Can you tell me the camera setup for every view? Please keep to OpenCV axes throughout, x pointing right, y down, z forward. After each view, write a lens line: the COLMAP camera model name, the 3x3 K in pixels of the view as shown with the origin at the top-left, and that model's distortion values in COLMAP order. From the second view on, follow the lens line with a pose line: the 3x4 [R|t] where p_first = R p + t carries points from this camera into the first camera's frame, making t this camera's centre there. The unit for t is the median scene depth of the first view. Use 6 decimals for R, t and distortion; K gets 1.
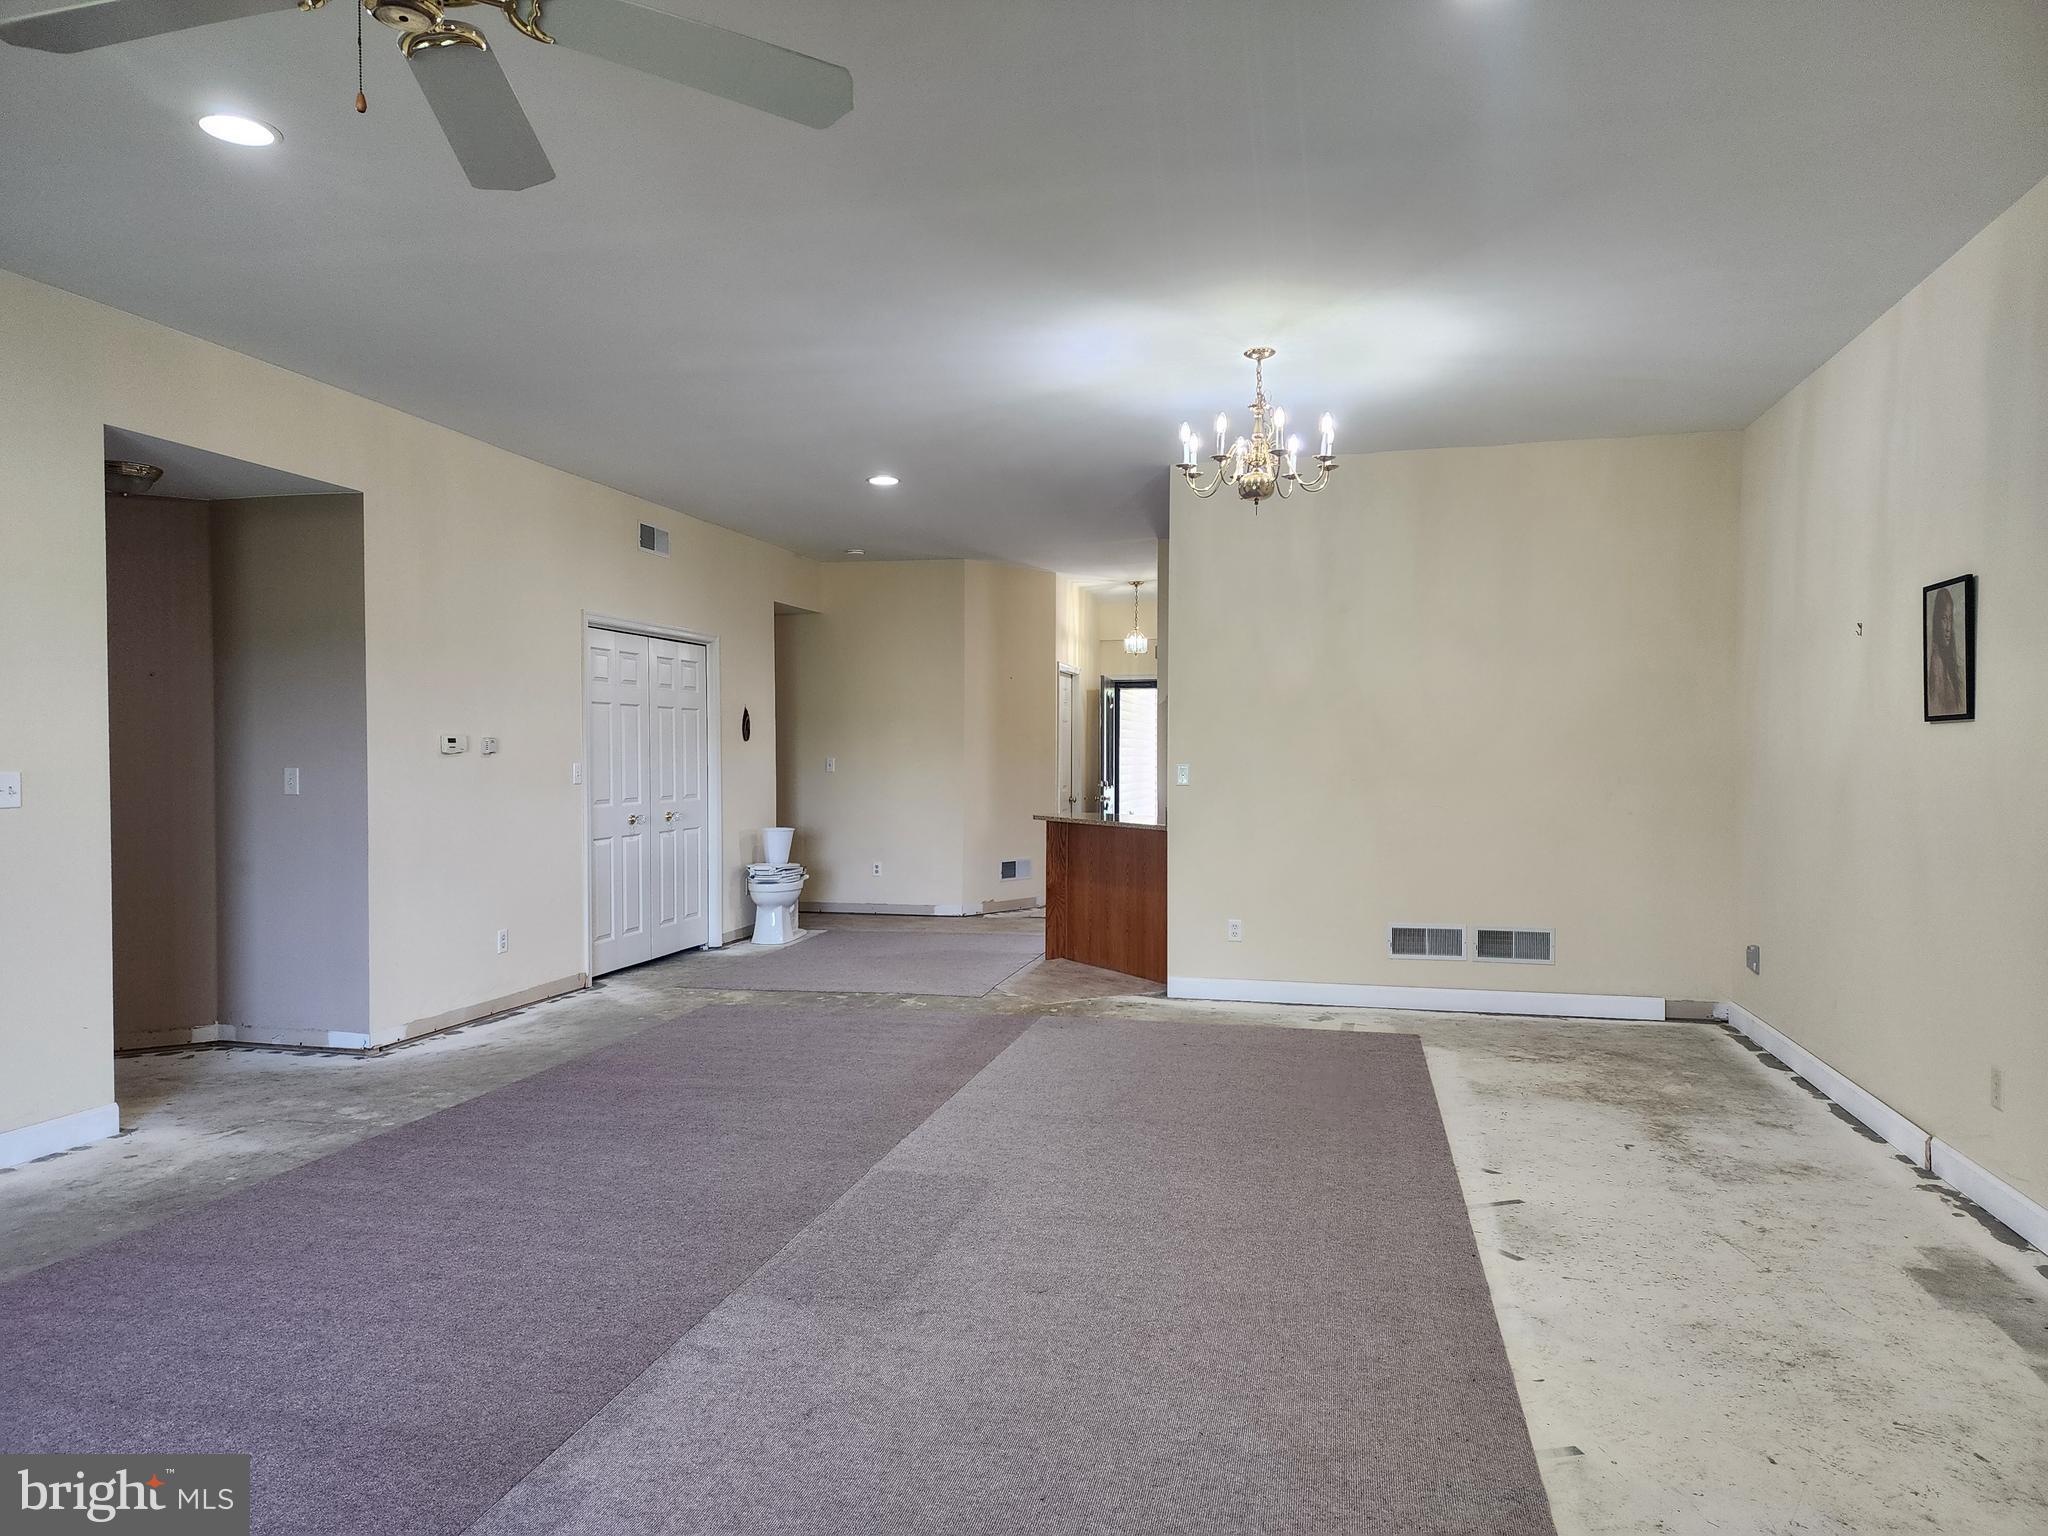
lens RADIAL K [[1357.4, 0, 1025.3], [0, 1357.4, 783.6], [0, 0, 1]] dist [0.088982, -0.085894]
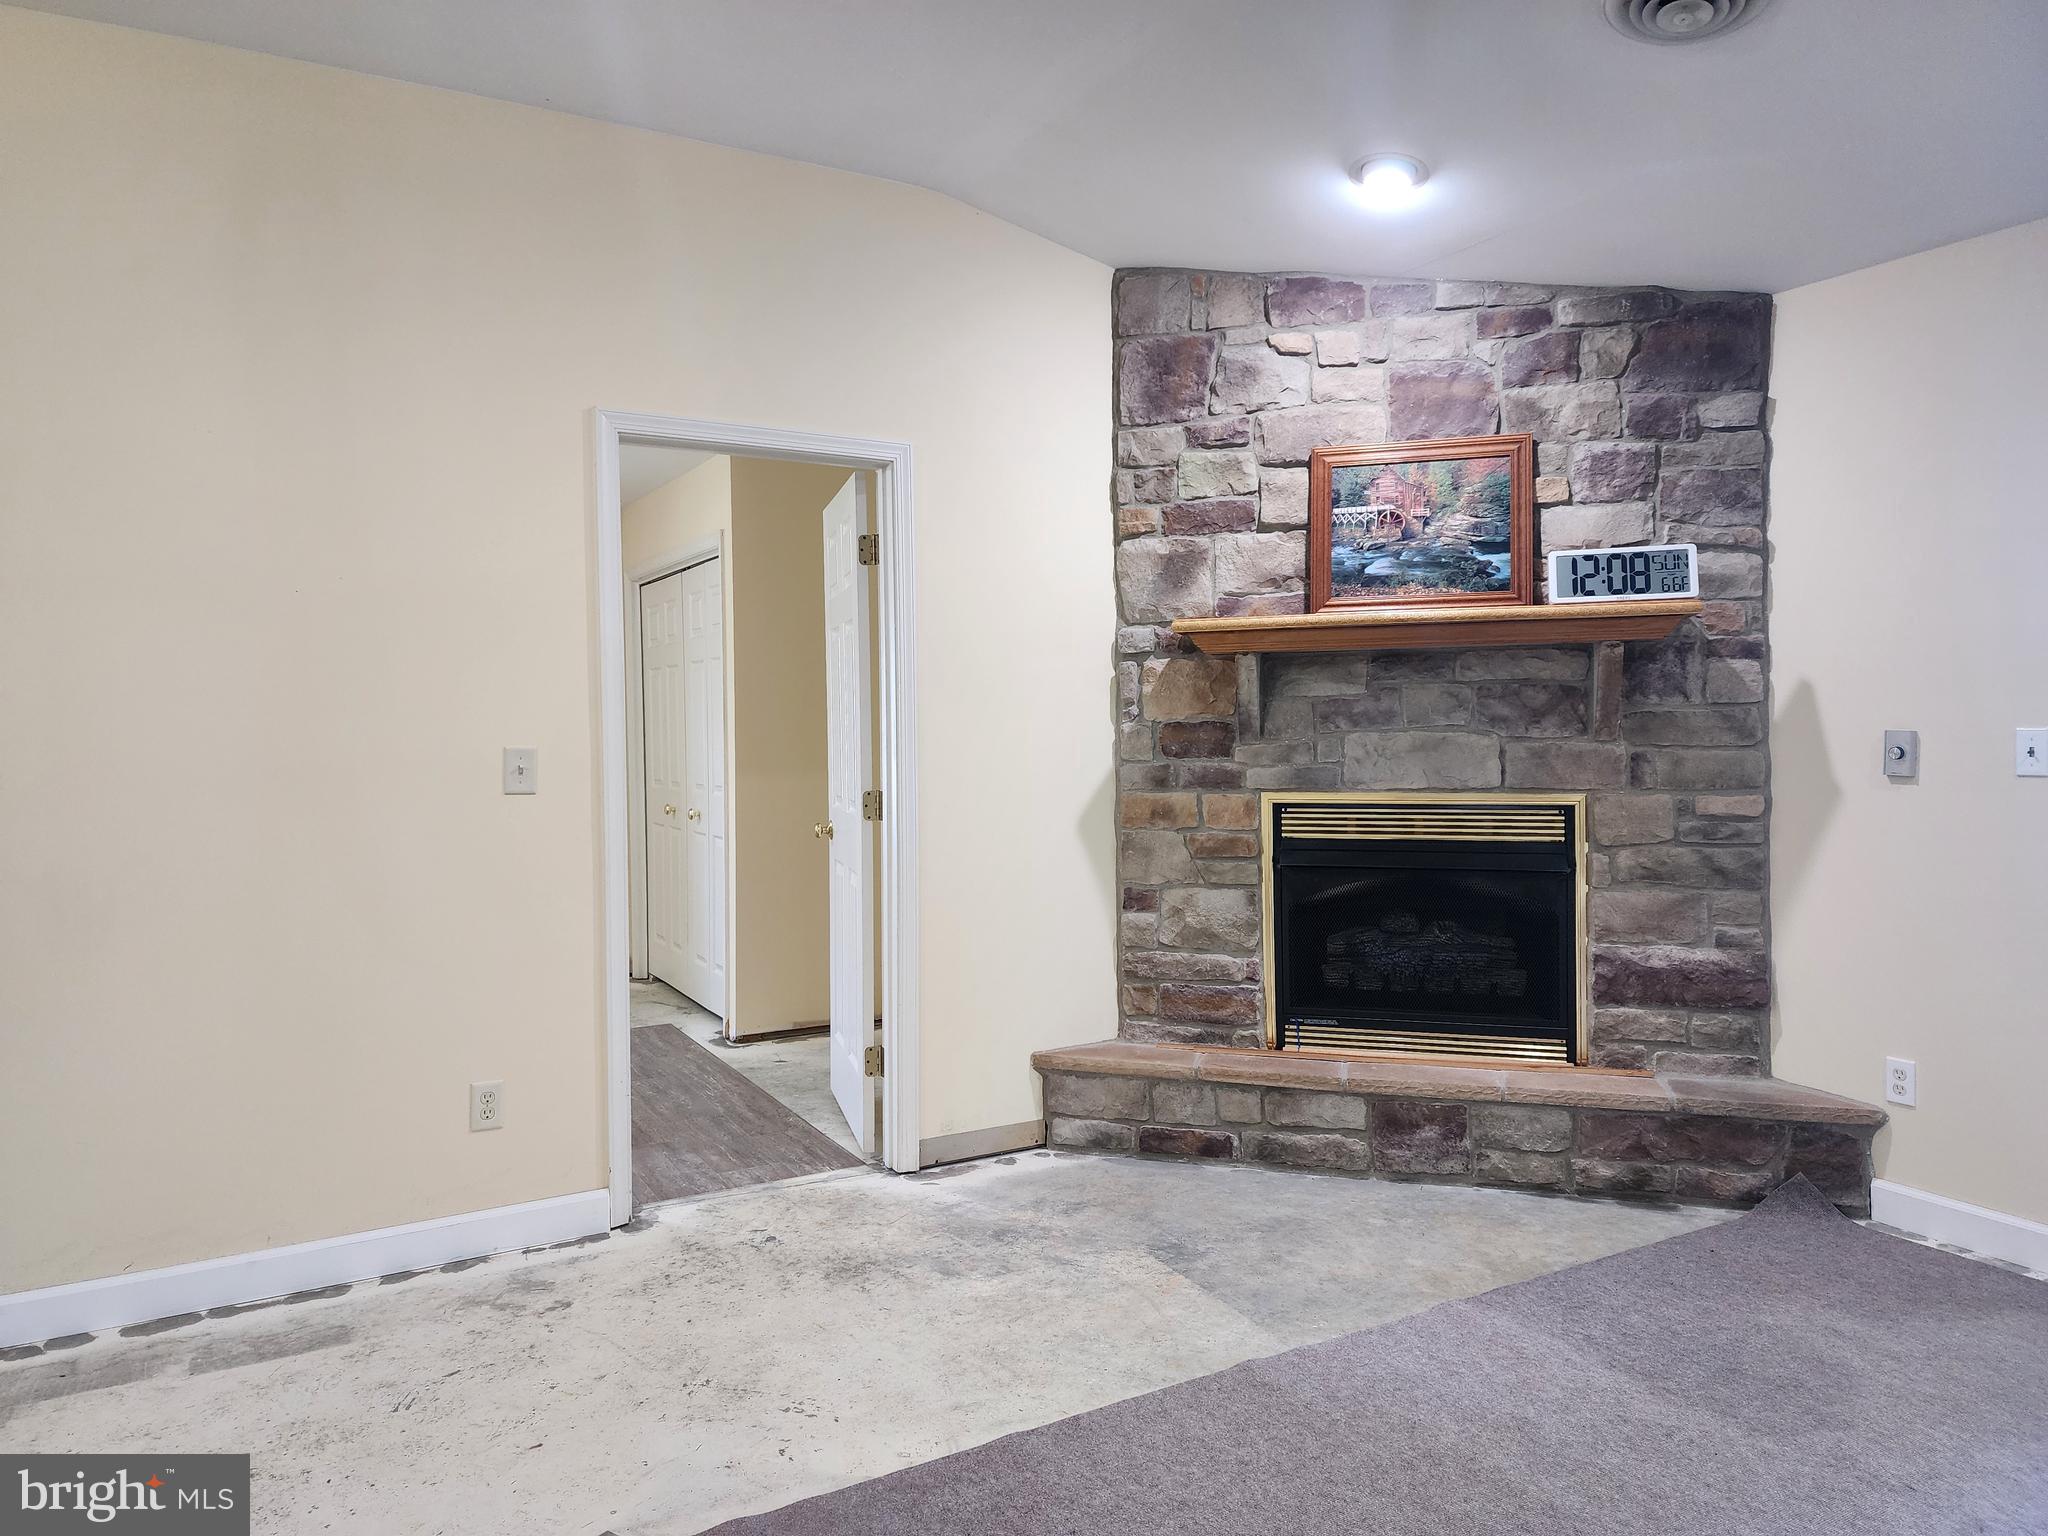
lens RADIAL K [[1349.9, 0, 1024.0], [0, 1349.9, 768.0], [0, 0, 1]] dist [0.106468, -0.102224]
pose [[-0.681598, -0.012968, 0.731612, -0.226813], [0.024292, 0.998891, 0.040338, -0.010307], [-0.731324, 0.045267, -0.680526, 0.781616]]
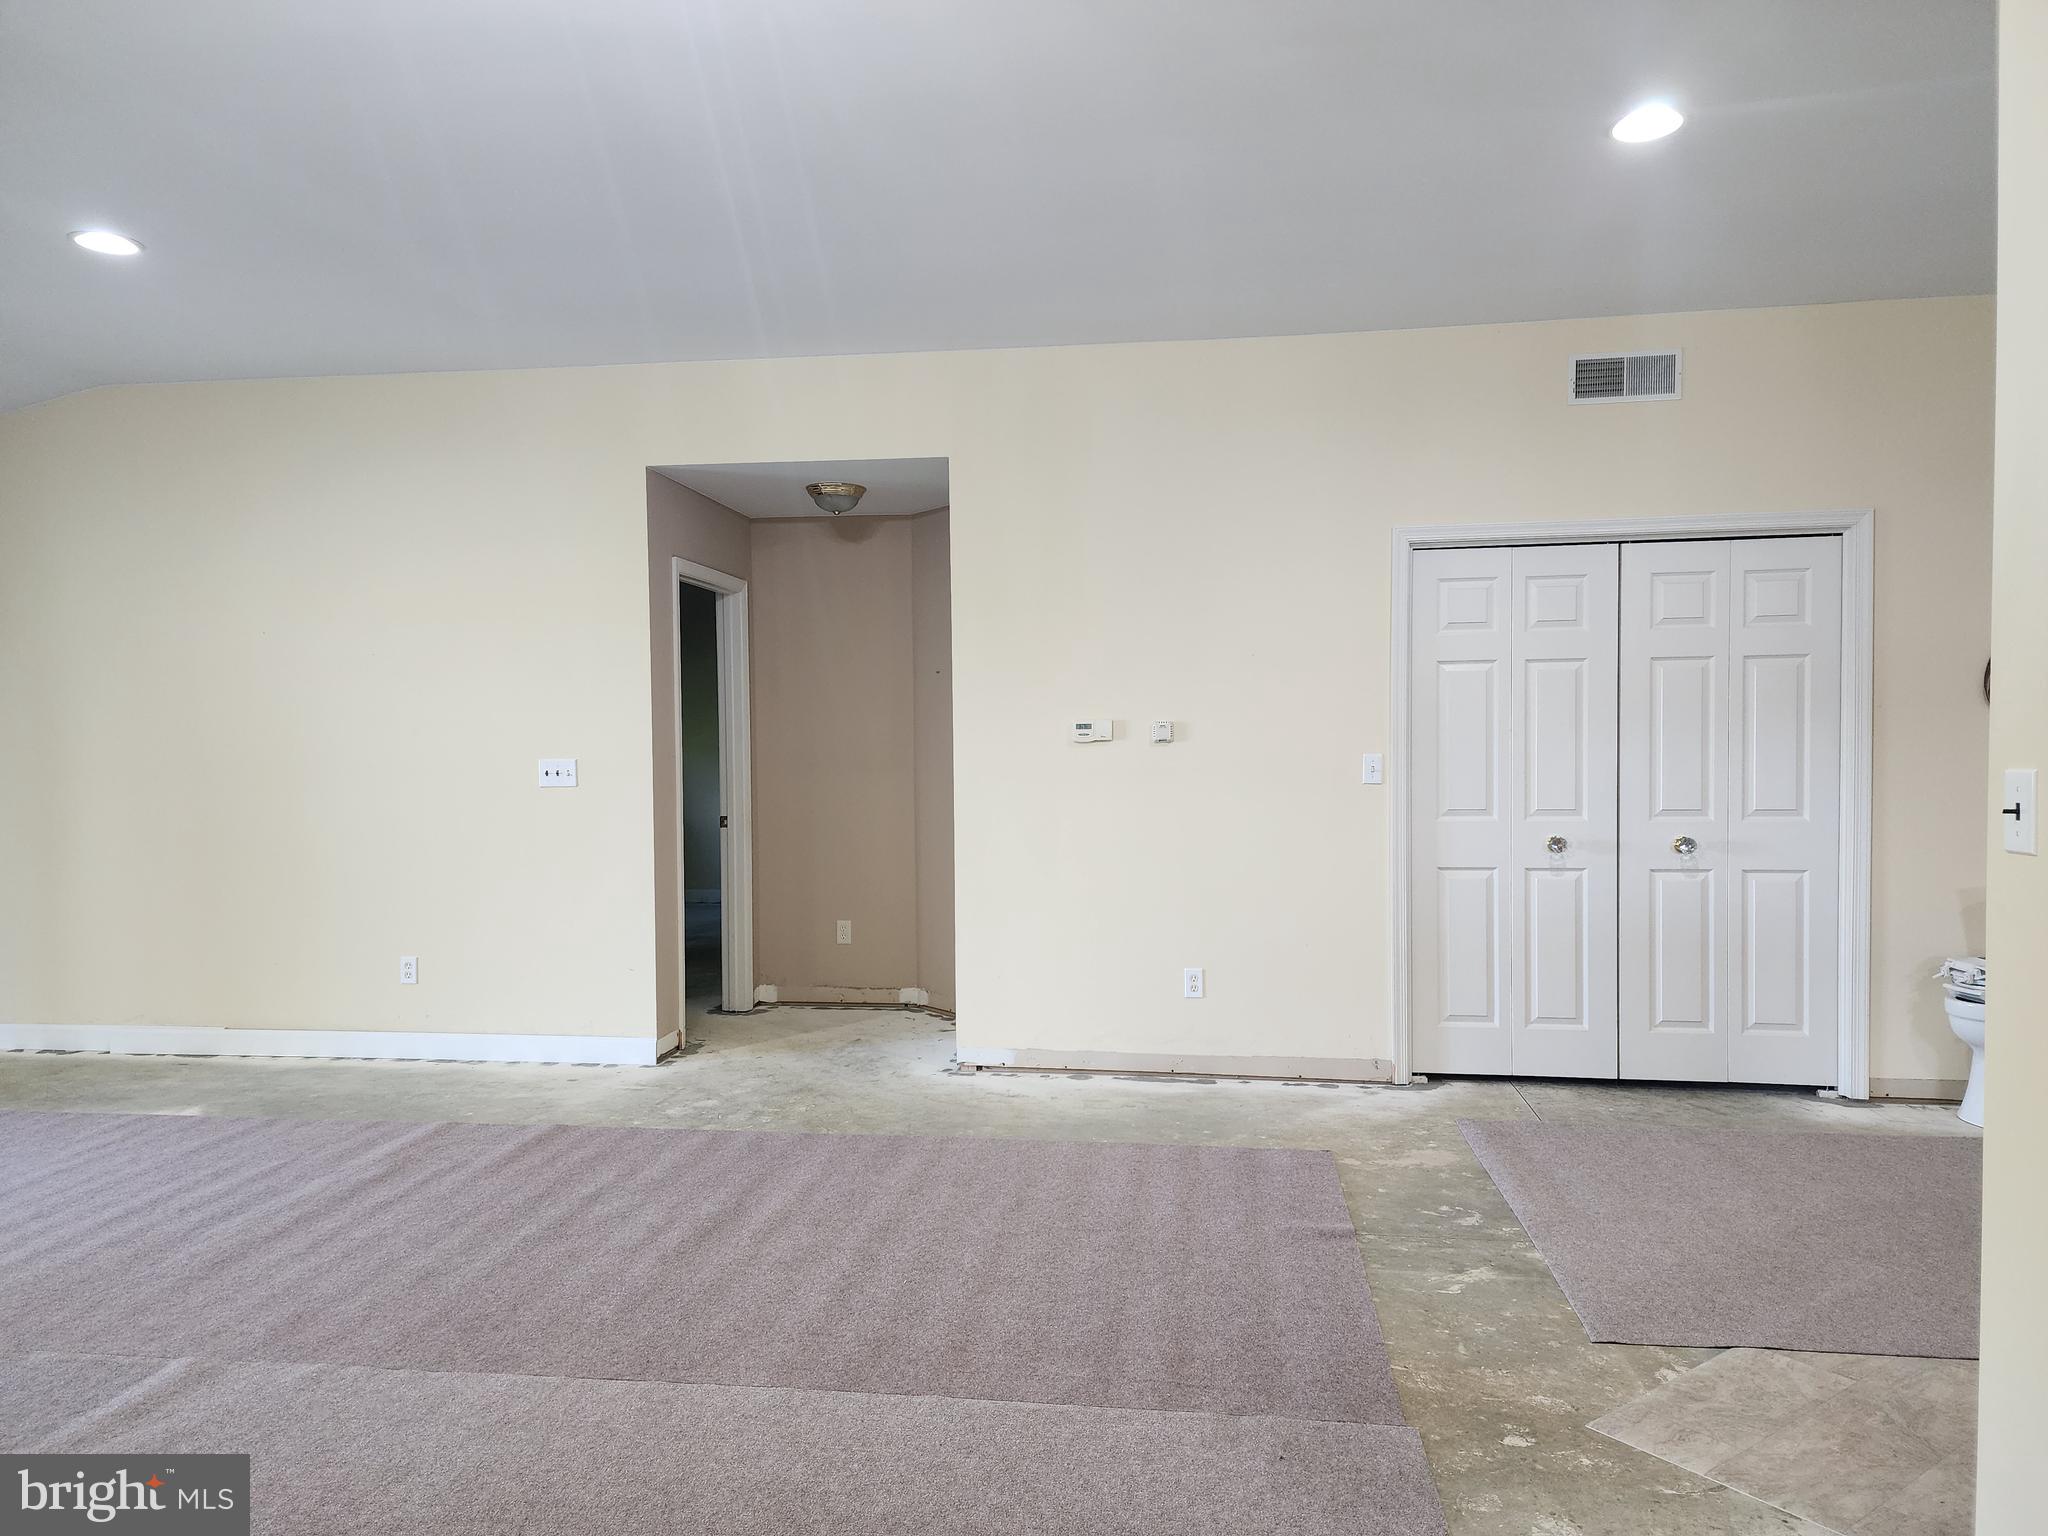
lens RADIAL K [[1357.4, 0, 1025.3], [0, 1357.4, 783.6], [0, 0, 1]] dist [0.088982, -0.085894]
pose [[0.098347, 0.025288, -0.994831, 0.566348], [-0.016029, 0.999588, 0.023825, -0.022139], [0.995023, 0.013603, 0.098712, 1.265147]]
